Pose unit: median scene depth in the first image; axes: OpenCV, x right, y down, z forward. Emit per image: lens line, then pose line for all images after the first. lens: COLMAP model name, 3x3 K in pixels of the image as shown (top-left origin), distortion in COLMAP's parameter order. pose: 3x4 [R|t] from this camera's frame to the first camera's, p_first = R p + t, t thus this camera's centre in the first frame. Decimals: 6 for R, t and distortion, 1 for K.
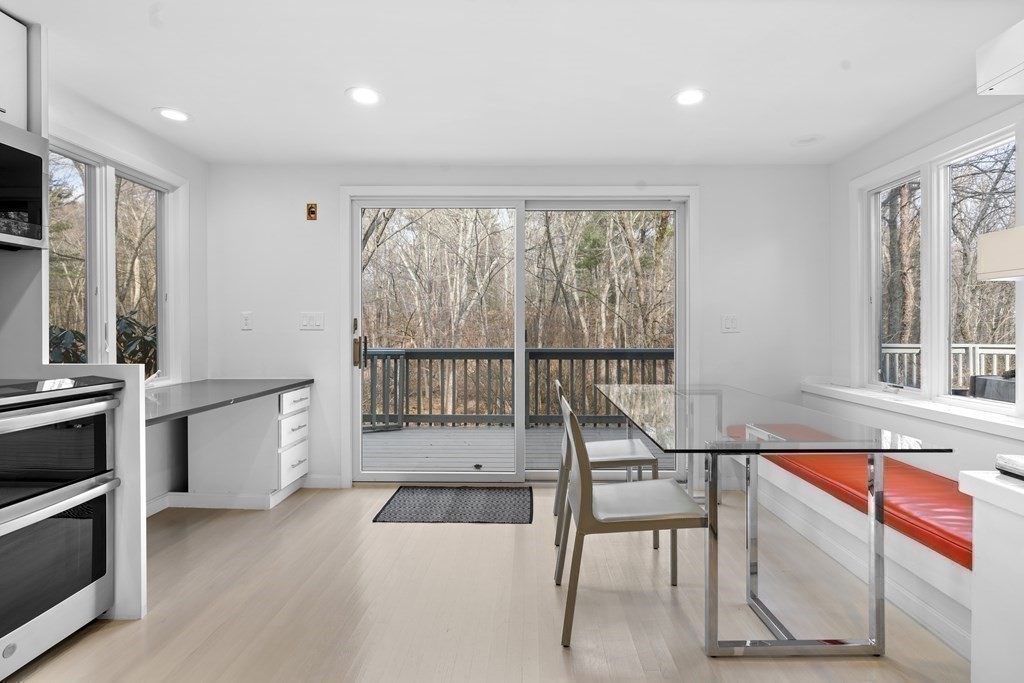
lens RADIAL K [[488.4, 0, 517.3], [0, 488.4, 333.0], [0, 0, 1]] dist [-0.002558, -0.000769]
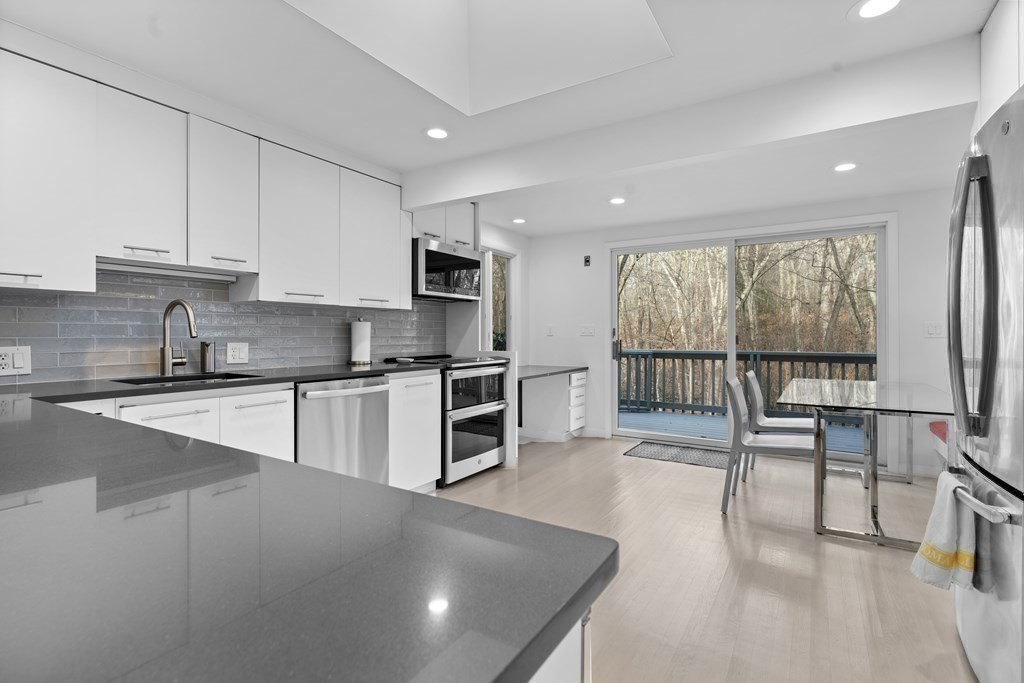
lens RADIAL K [[488.4, 0, 513.1], [0, 488.4, 337.7], [0, 0, 1]] dist [-0.002558, -0.000769]
pose [[0.860035, 0.000396, -0.510235, 0.181301], [-0.001599, 0.999997, -0.001920, 0.003767], [0.510233, 0.002467, 0.860033, -0.486440]]
